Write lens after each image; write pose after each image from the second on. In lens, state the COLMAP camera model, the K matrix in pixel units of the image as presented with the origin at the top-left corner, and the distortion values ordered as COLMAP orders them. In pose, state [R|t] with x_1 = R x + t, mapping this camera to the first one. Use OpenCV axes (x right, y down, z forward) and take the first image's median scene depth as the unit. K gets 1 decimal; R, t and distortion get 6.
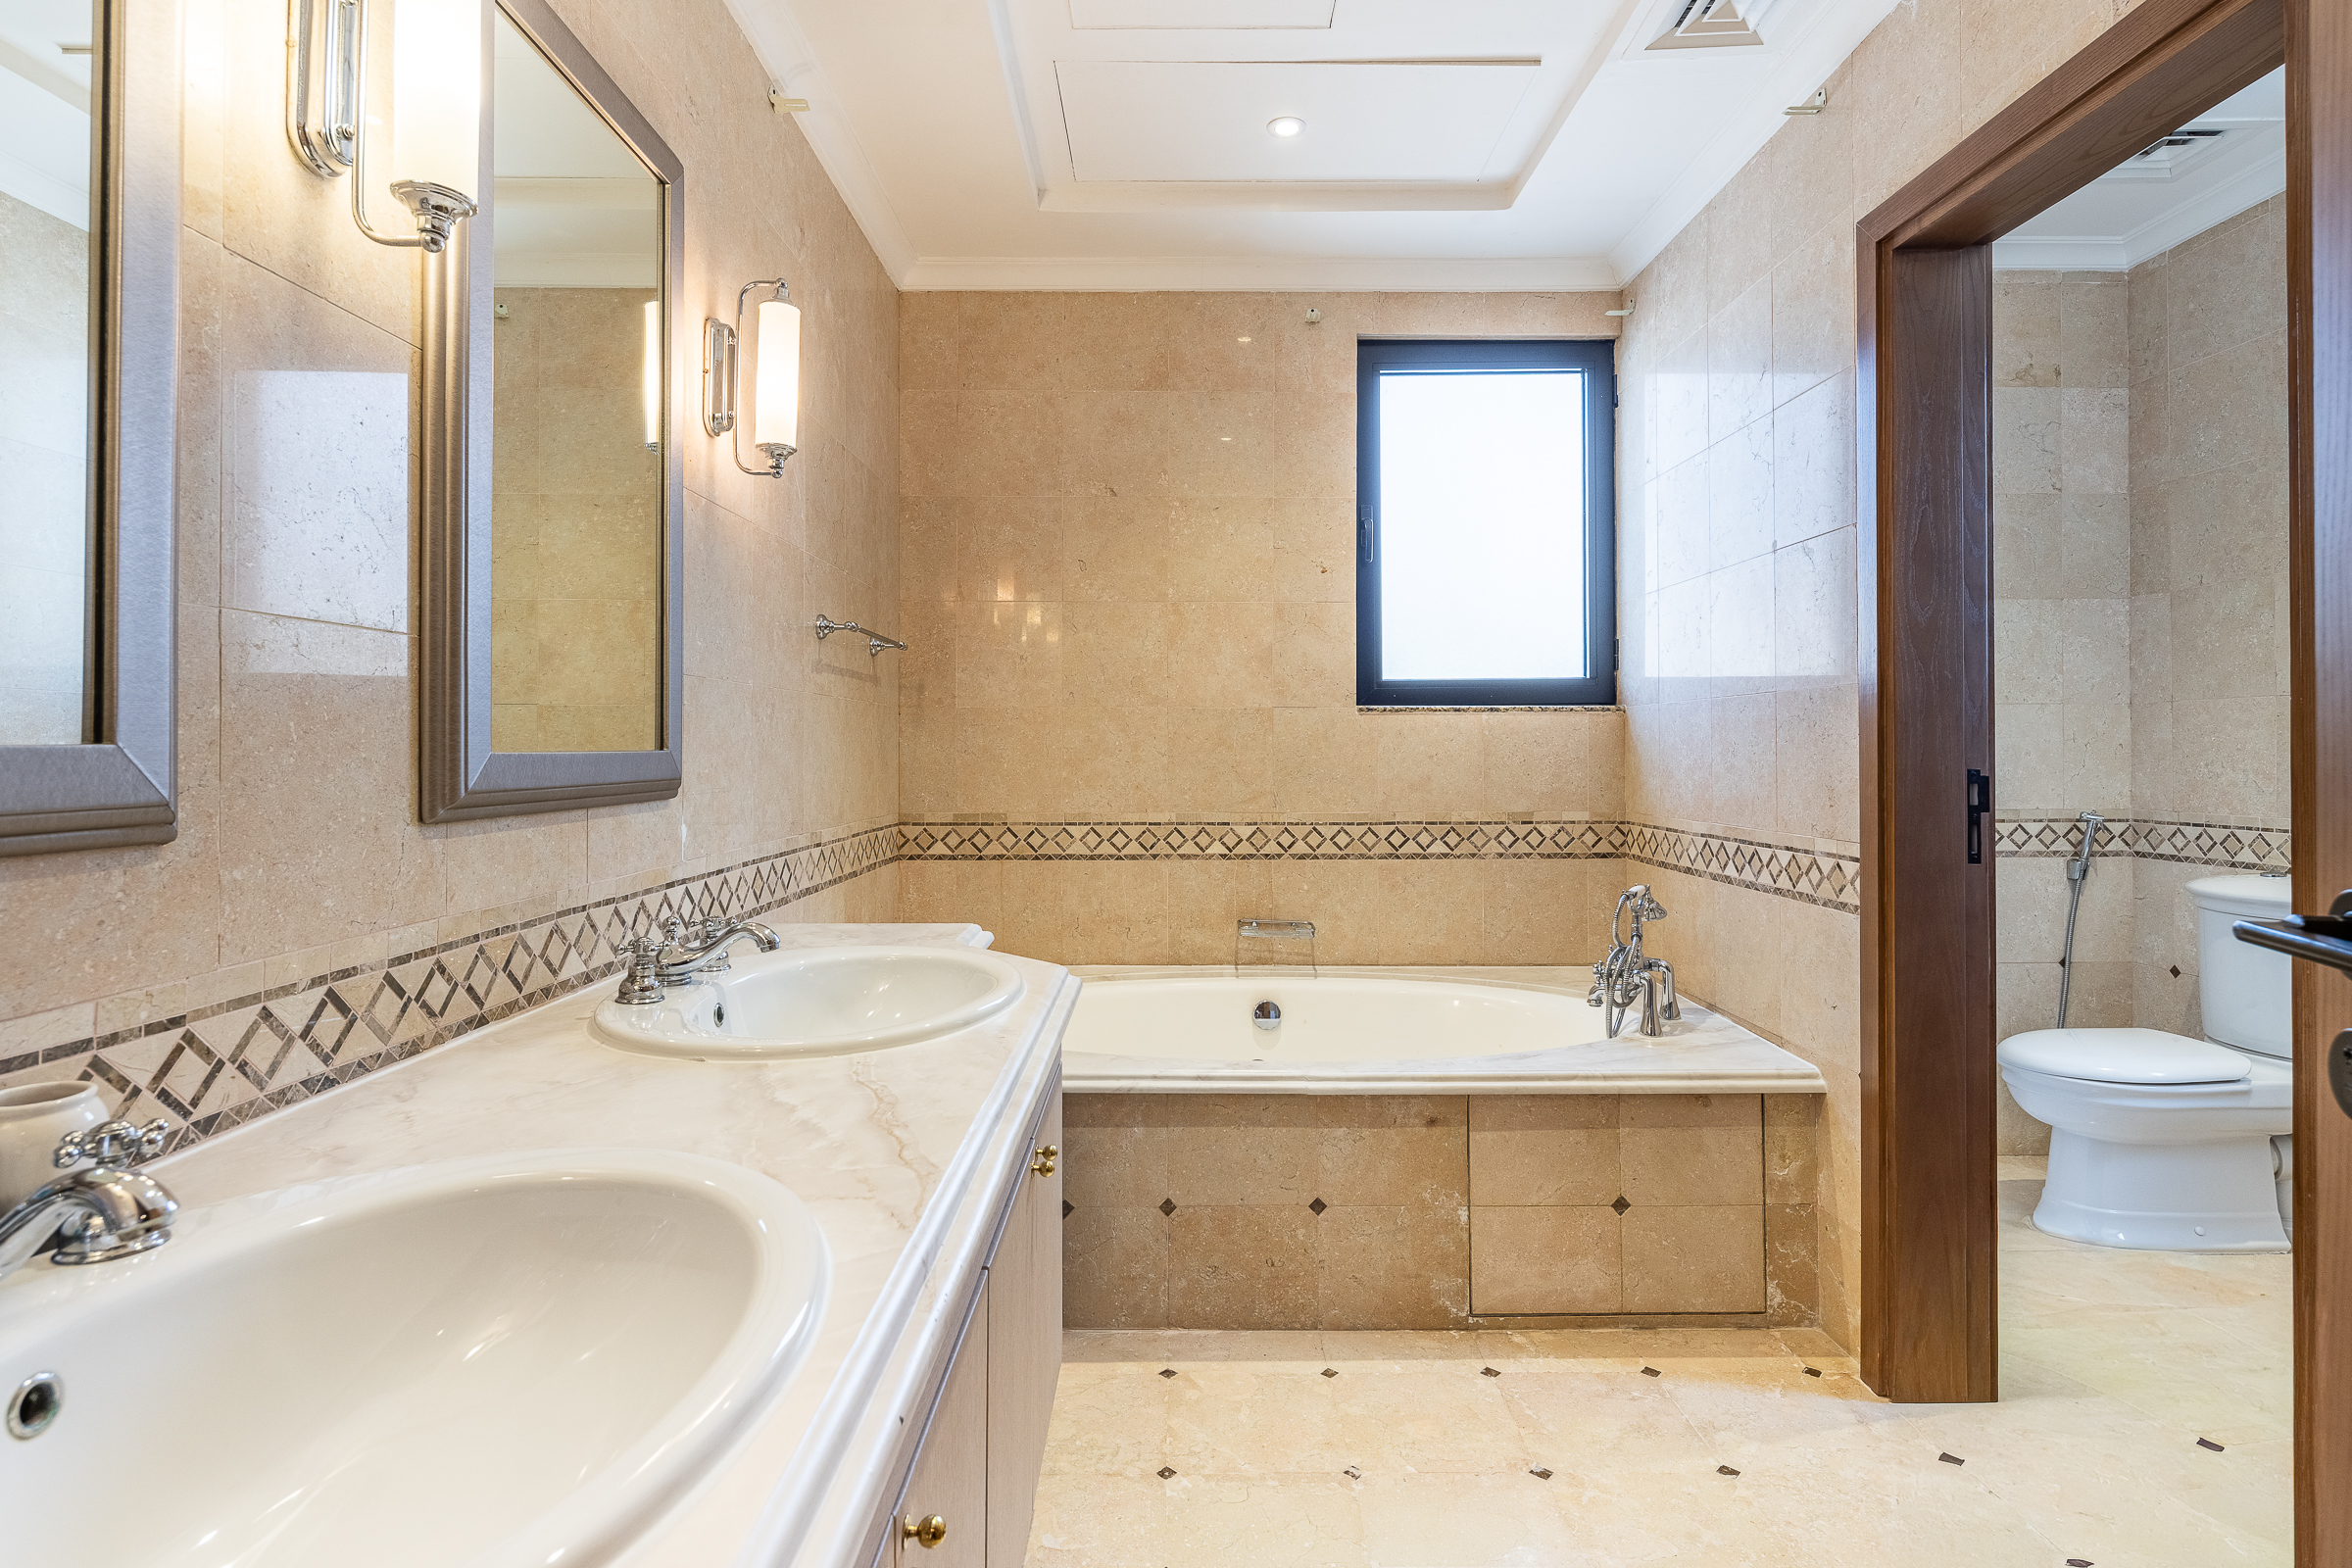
lens RADIAL K [[1141.3, 0, 1177.2], [0, 1141.3, 764.2], [0, 0, 1]] dist [0.003639, 0.000444]
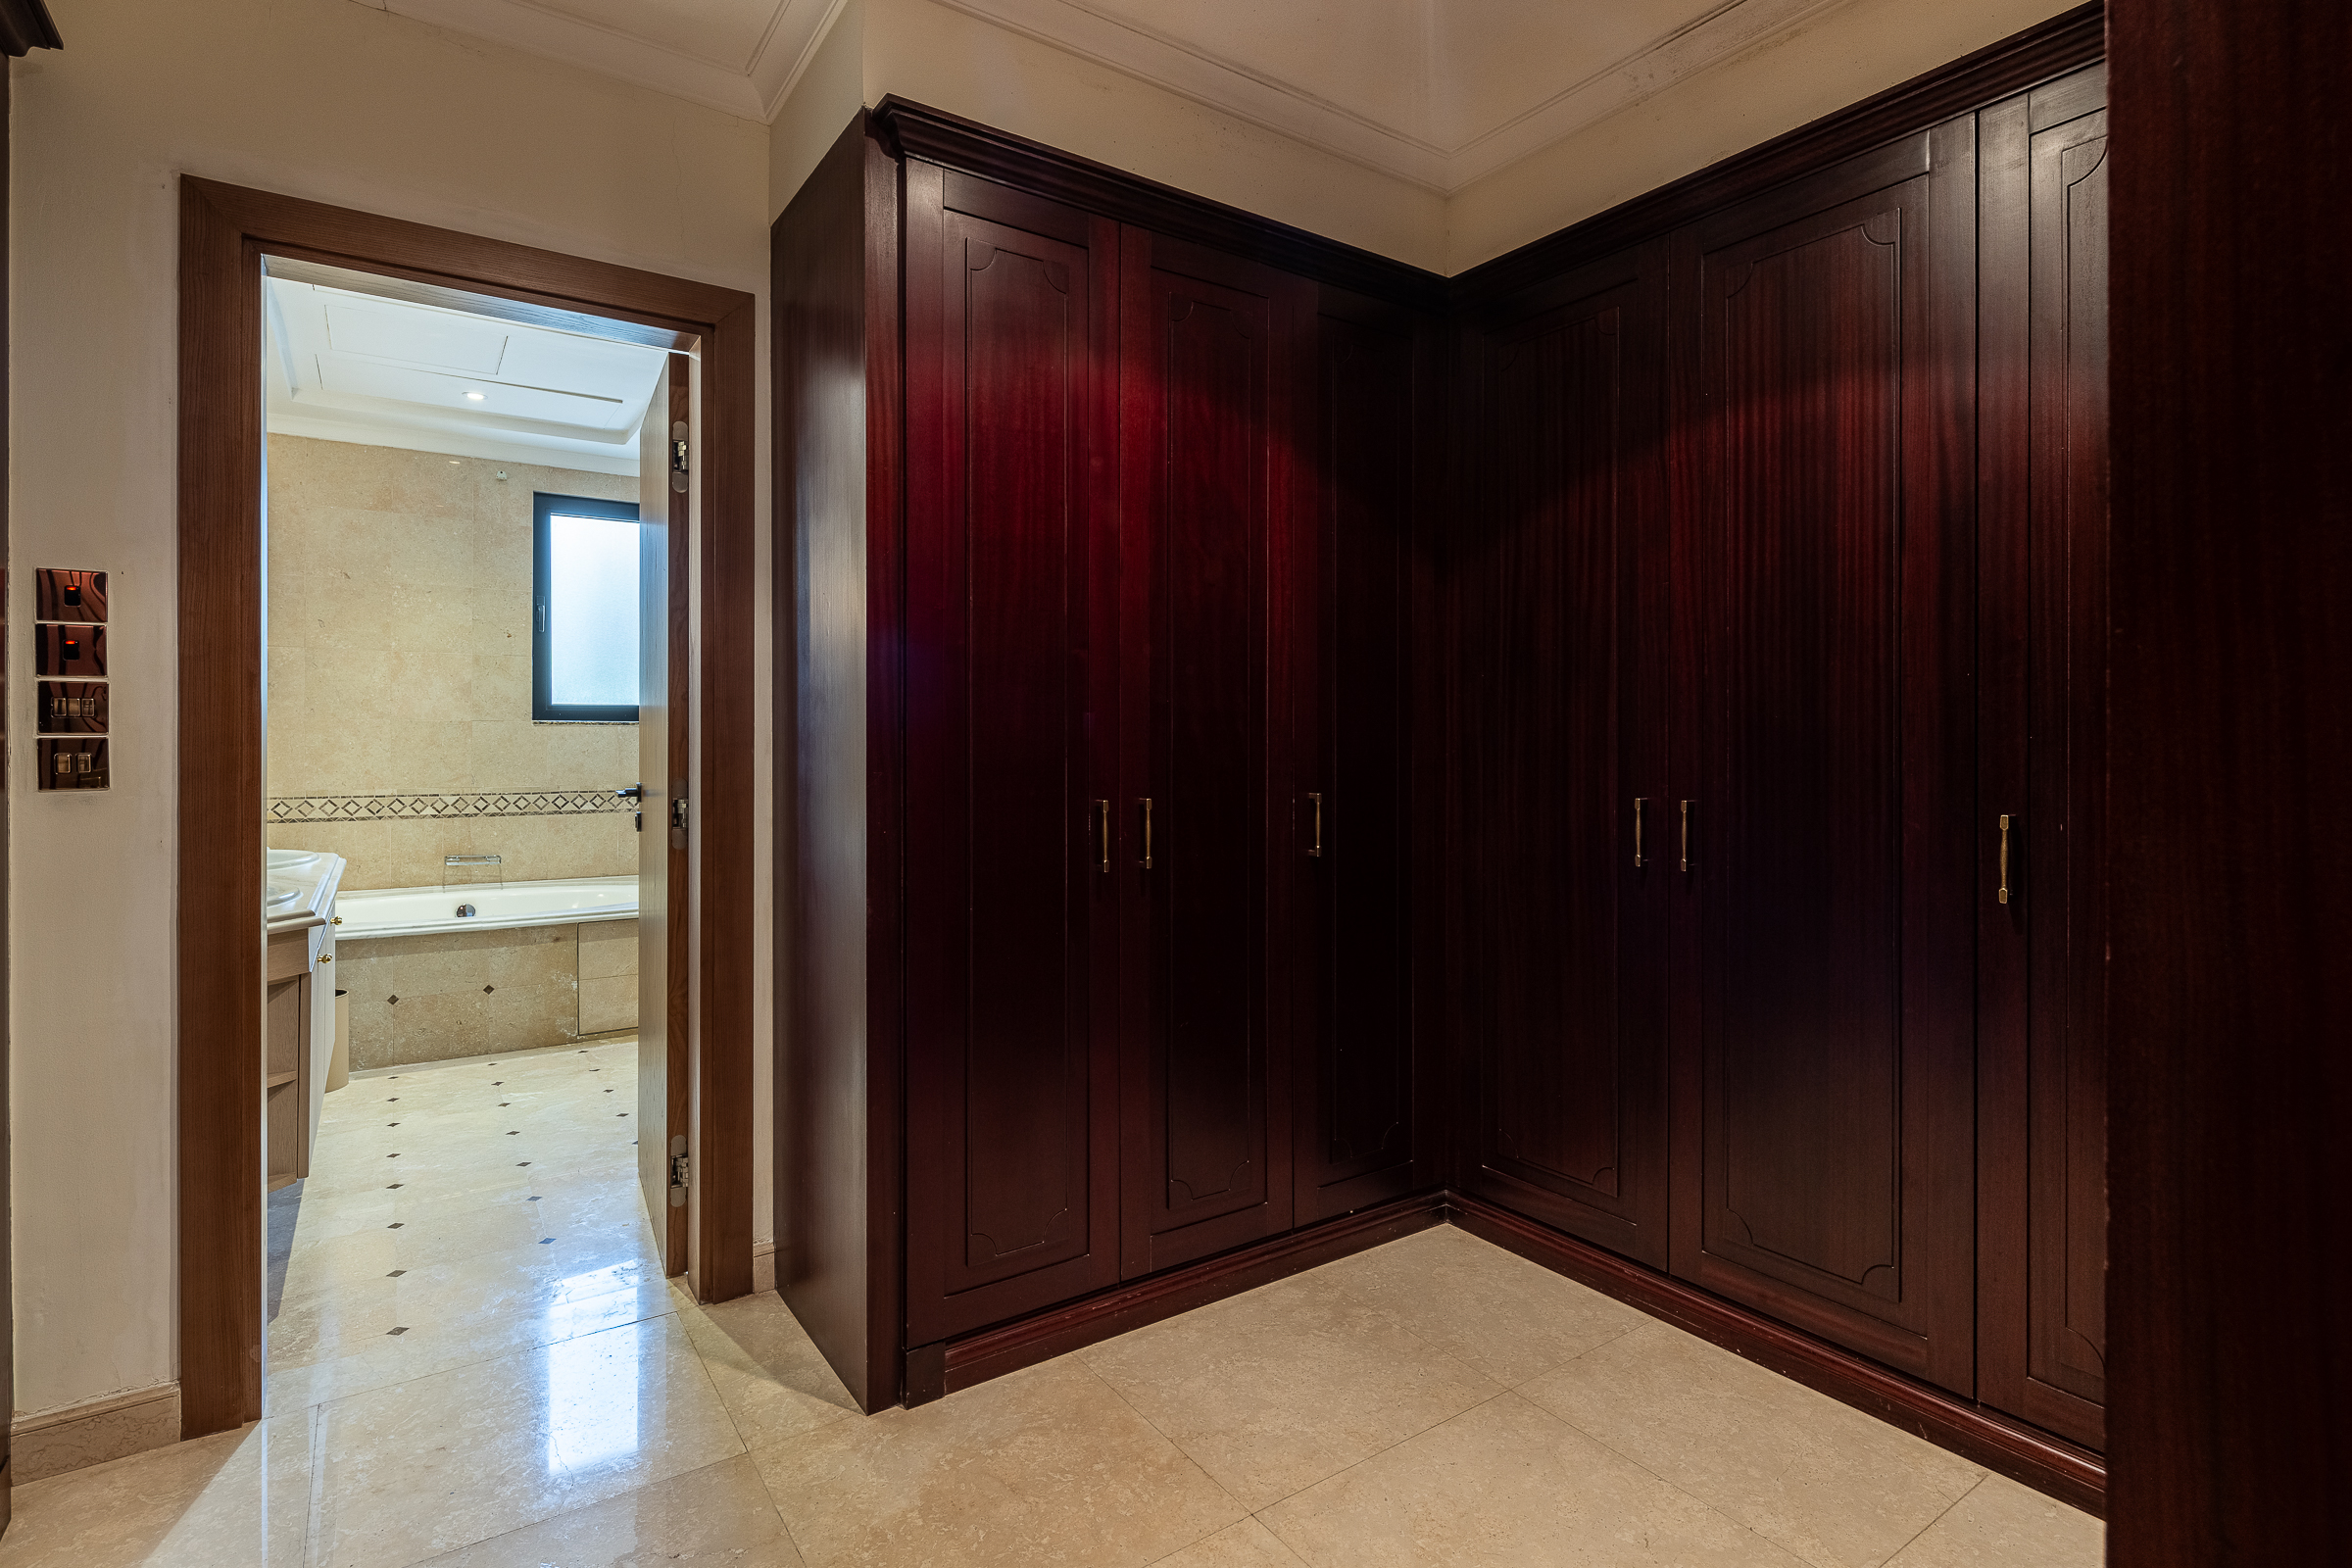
lens RADIAL K [[1141.3, 0, 1158.0], [0, 1141.3, 738.2], [0, 0, 1]] dist [0.003639, 0.000444]
pose [[0.829575, 0.002781, 0.558389, -0.010854], [0.007327, 0.999847, -0.015864, 0.006573], [-0.558348, 0.017252, 0.829427, -0.841747]]
